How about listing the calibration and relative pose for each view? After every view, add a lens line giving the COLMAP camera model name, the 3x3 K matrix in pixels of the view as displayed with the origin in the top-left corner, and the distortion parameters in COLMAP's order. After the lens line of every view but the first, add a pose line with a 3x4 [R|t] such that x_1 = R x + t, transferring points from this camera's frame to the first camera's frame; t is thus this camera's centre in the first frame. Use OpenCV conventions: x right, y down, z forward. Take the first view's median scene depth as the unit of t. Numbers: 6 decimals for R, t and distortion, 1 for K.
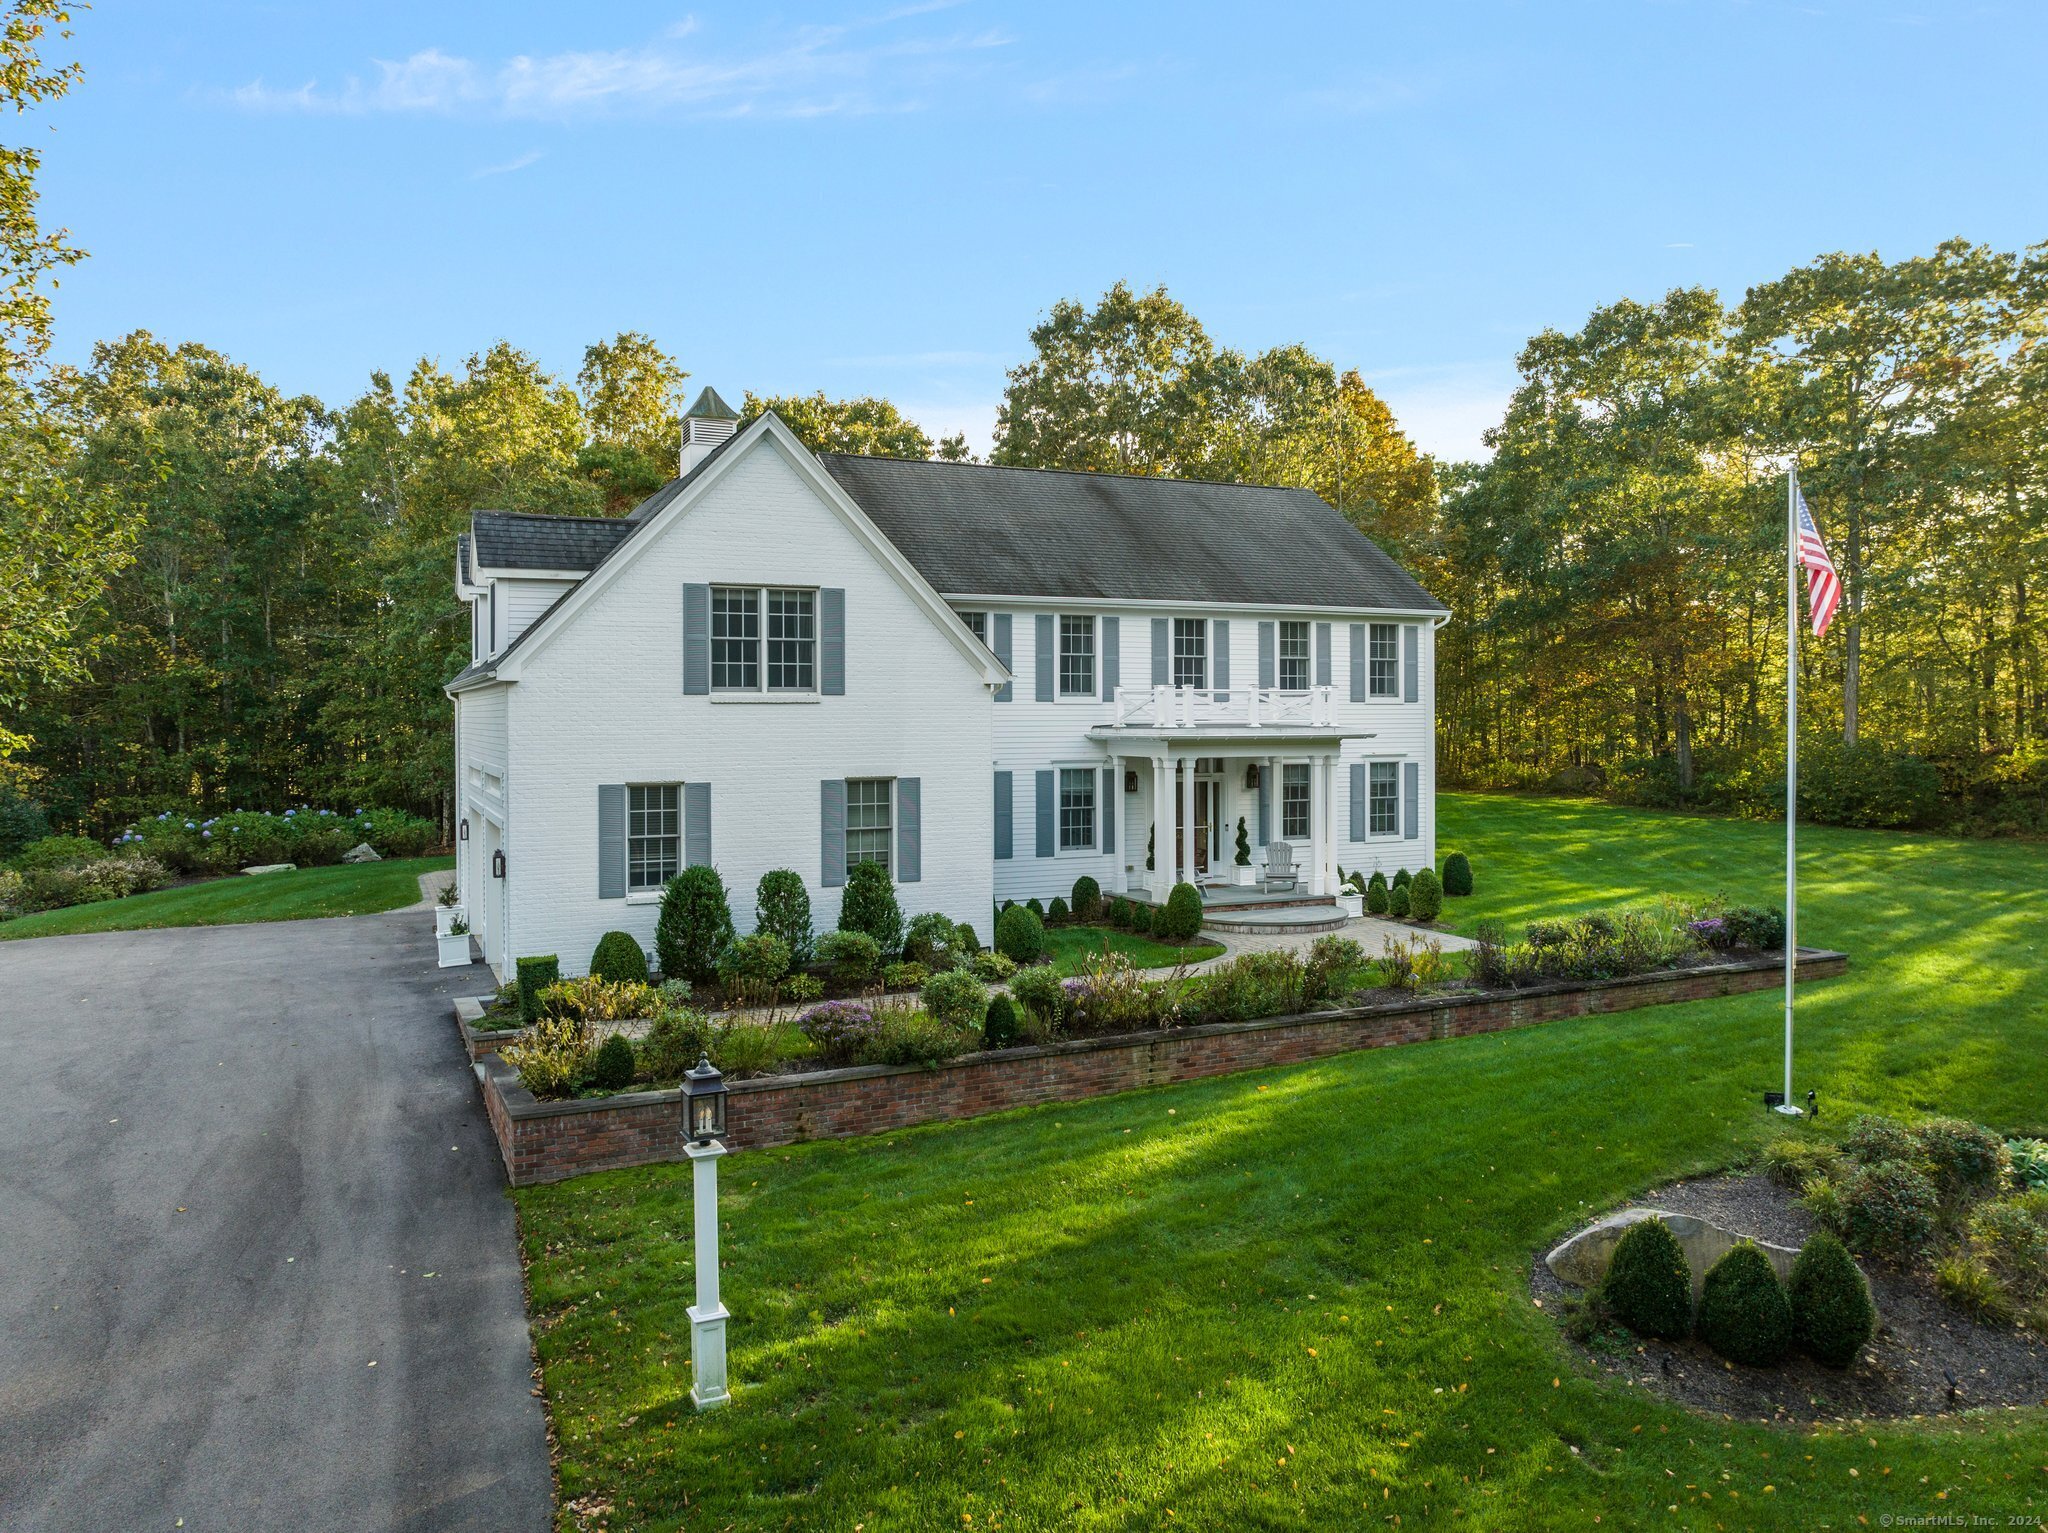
lens RADIAL K [[1419.2, 0, 1024.0], [0, 1419.2, 766.5], [0, 0, 1]] dist [0.000147, 0.000123]
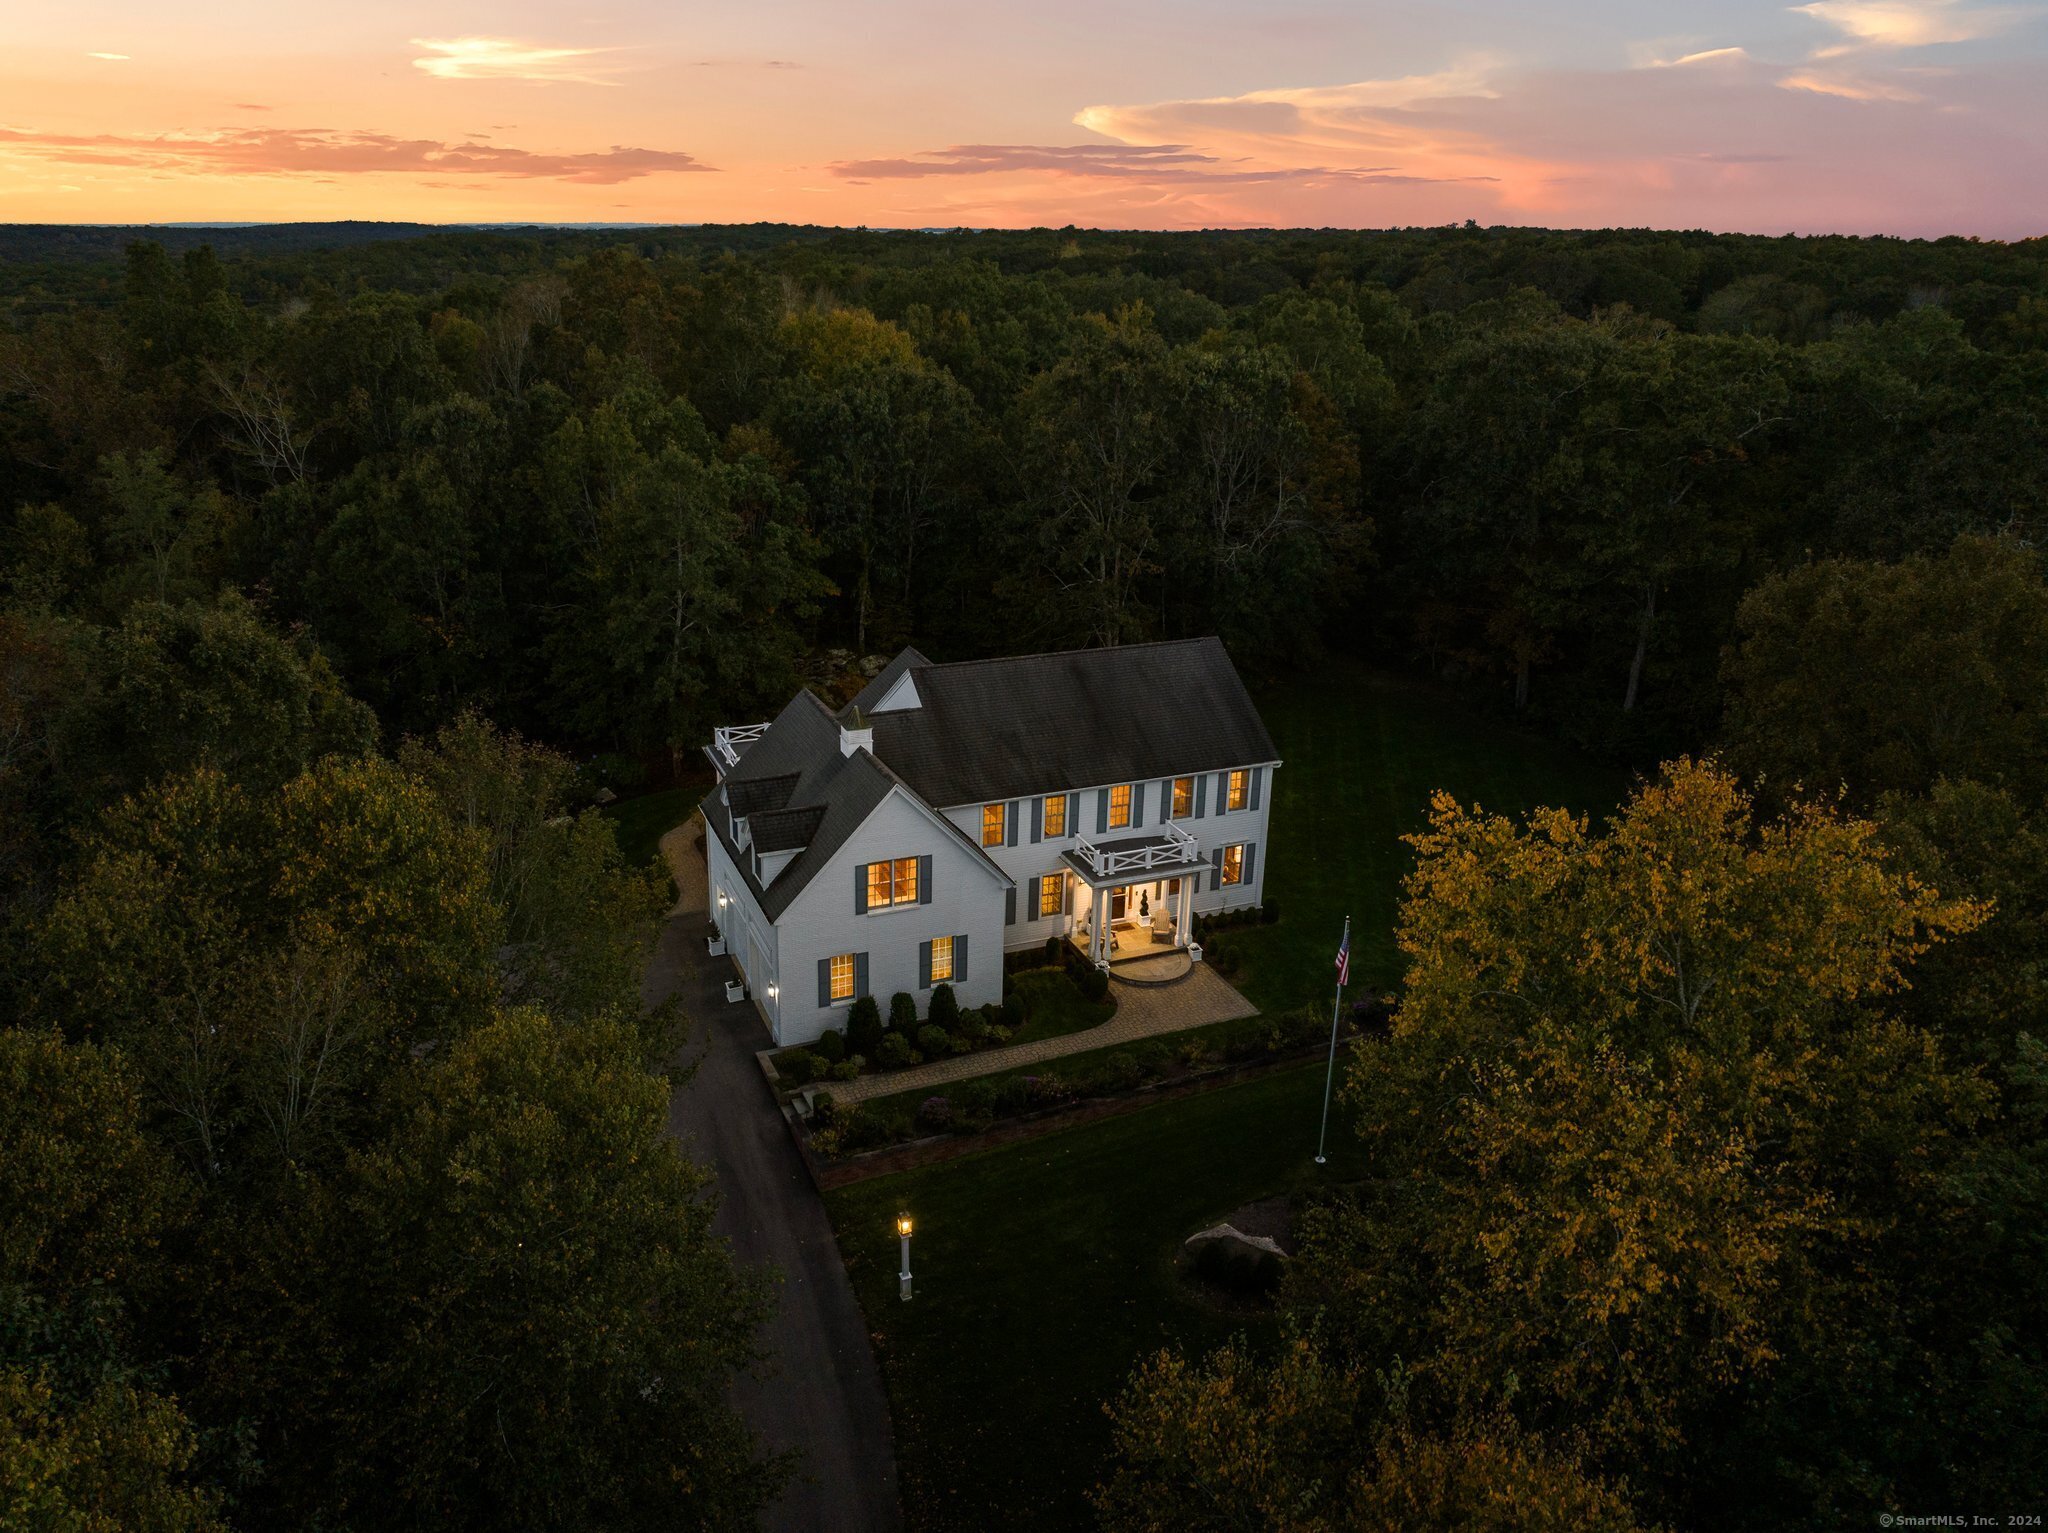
lens RADIAL K [[1432.4, 0, 1024.0], [0, 1432.4, 766.5], [0, 0, 1]] dist [0.000156, 0.000210]
pose [[0.999052, 0.040905, -0.014893, 0.026823], [-0.034422, 0.951735, 0.304984, -0.839722], [0.026650, -0.304182, 0.952241, -0.860487]]
